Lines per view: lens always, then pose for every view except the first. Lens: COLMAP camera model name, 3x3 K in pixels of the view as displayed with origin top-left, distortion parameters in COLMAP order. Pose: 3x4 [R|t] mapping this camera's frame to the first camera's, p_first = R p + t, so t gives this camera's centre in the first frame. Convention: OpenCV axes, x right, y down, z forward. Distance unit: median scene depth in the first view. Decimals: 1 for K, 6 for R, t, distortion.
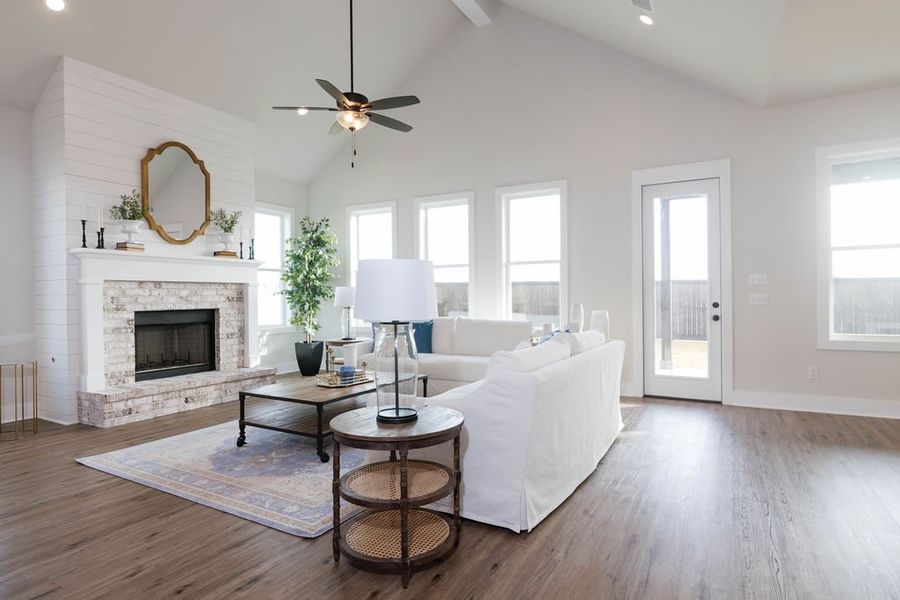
lens RADIAL K [[494.9, 0, 450.0], [0, 494.9, 300.0], [0, 0, 1]] dist [-0.000617, -0.000122]
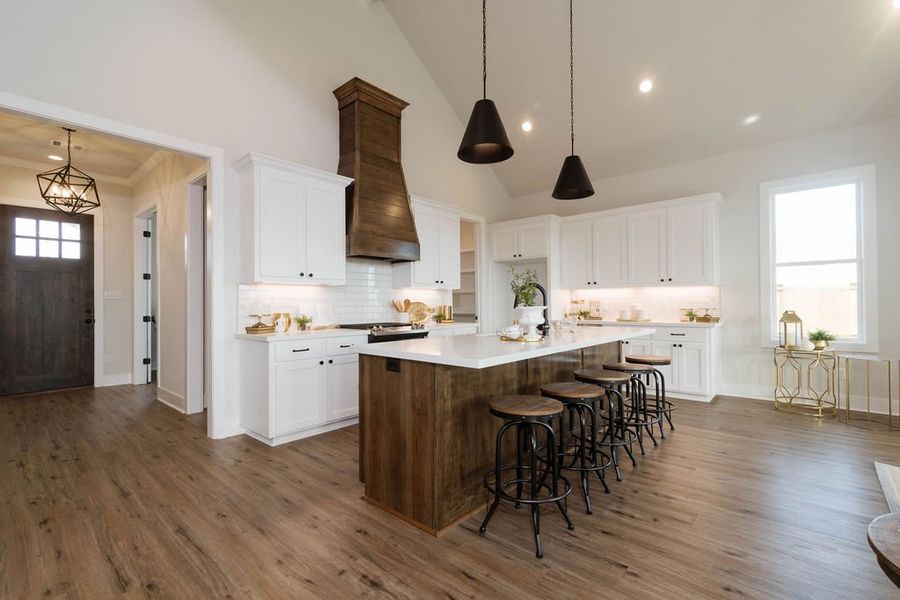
lens RADIAL K [[409.8, 0, 447.6], [0, 409.8, 295.7], [0, 0, 1]] dist [0.010188, 0.000371]
pose [[-0.216623, -0.007502, -0.976227, 0.238097], [-0.002347, 0.999972, -0.007164, 0.001371], [0.976253, 0.000739, -0.216634, 0.375385]]
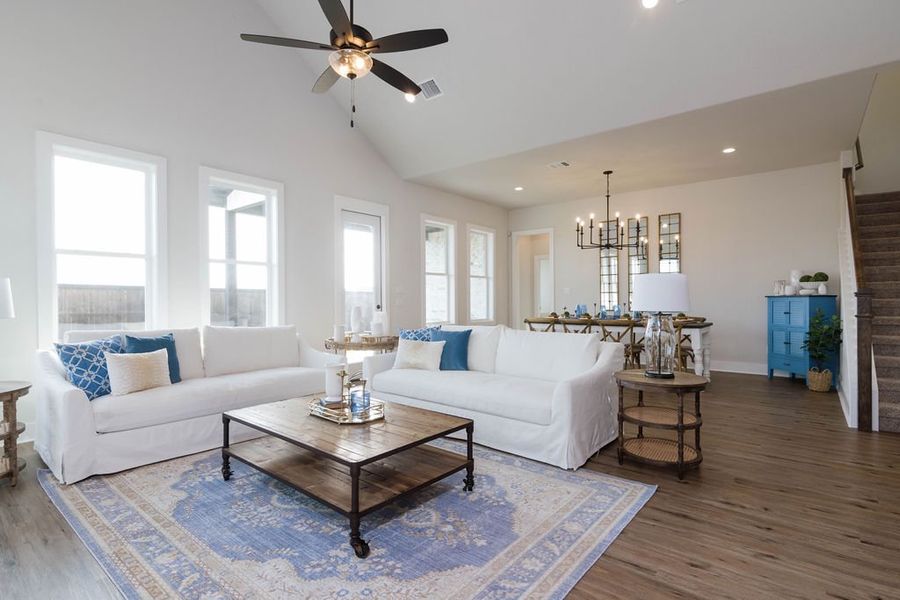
lens RADIAL K [[446.6, 0, 450.2], [0, 446.6, 308.4], [0, 0, 1]] dist [0.001114, 0.000354]
pose [[0.166765, -0.006065, 0.985978, -1.061247], [0.016760, 0.999854, 0.003316, 0.014051], [-0.985854, 0.015972, 0.166842, 0.949255]]
